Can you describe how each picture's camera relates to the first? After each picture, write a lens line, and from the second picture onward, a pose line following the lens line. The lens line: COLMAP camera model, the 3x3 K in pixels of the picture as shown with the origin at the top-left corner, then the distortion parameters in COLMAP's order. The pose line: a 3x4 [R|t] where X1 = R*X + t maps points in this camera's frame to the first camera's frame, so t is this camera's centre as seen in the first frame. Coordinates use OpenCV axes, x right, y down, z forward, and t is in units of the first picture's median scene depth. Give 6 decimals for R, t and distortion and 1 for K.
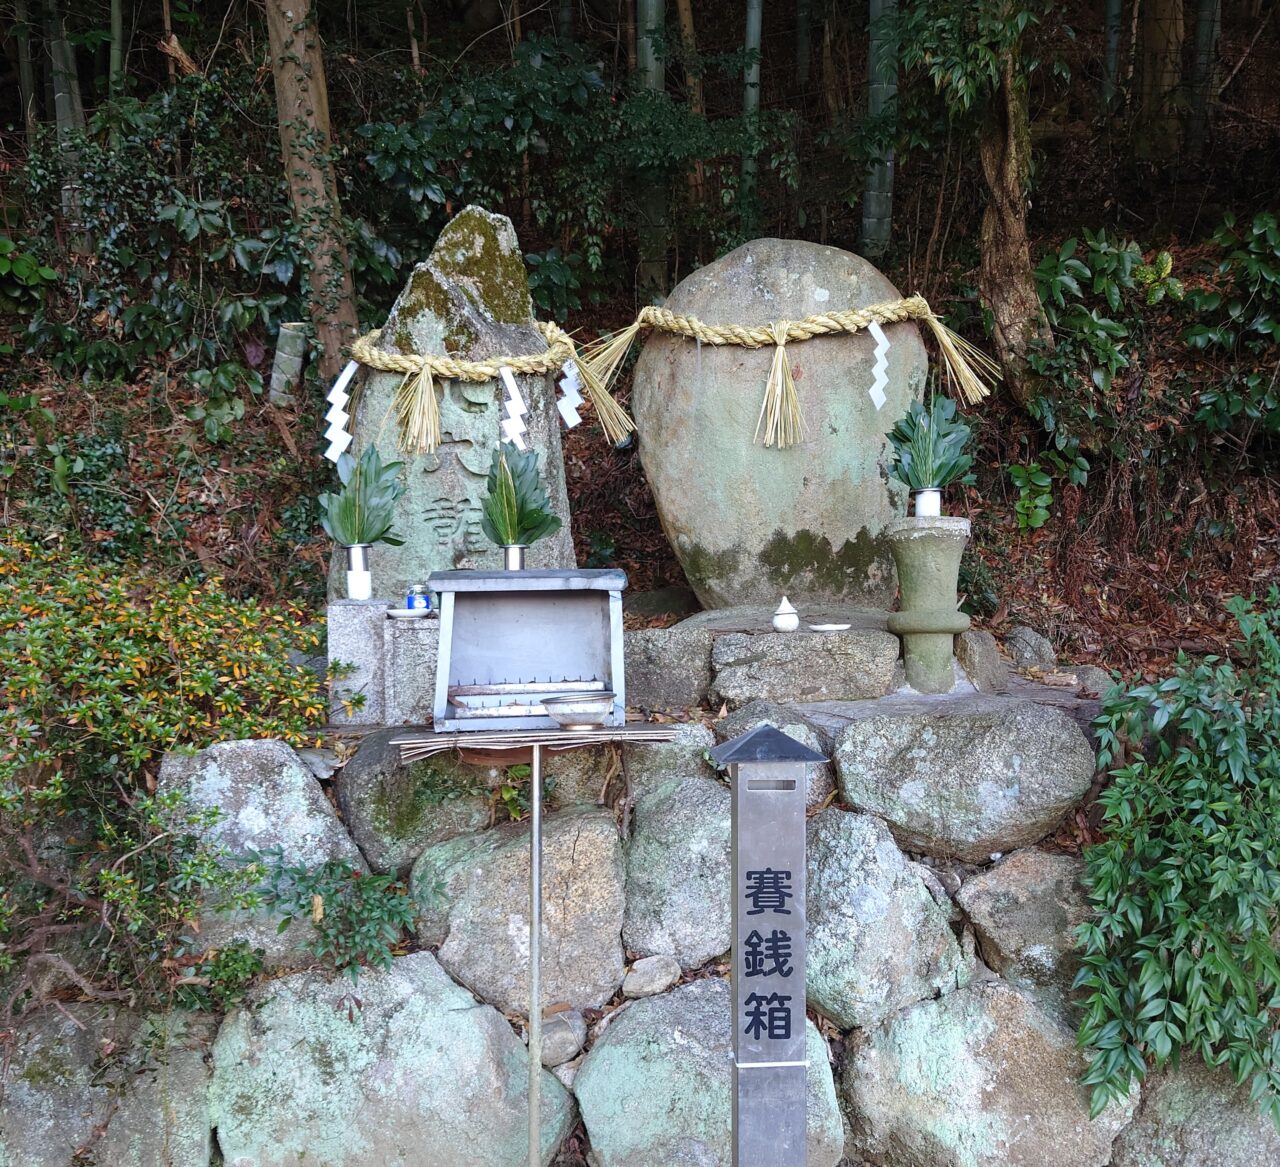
lens RADIAL K [[1189.7, 0, 640.8], [0, 1189.7, 584.3], [0, 0, 1]] dist [0.029367, 0.000000]
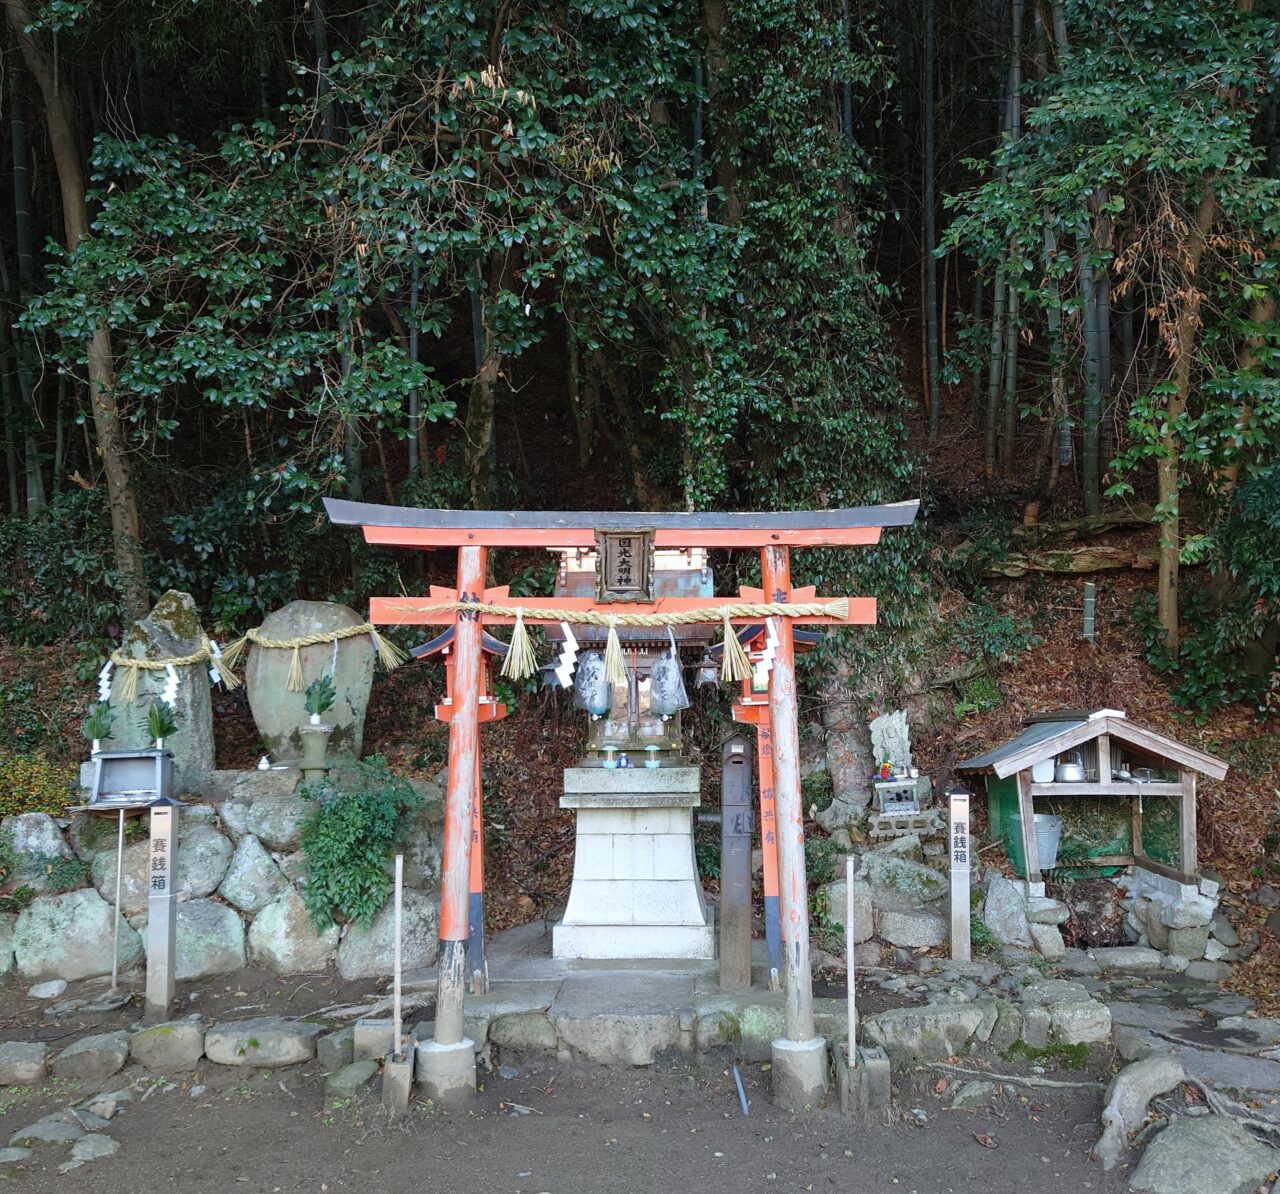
lens RADIAL K [[1134.8, 0, 639.7], [0, 1134.8, 596.6], [0, 0, 1]] dist [0.018871, -0.006105]
pose [[0.999790, -0.020468, 0.000507, 0.832012], [0.020376, 0.992237, -0.122680, -0.012882], [0.002008, 0.122665, 0.992446, -1.297998]]
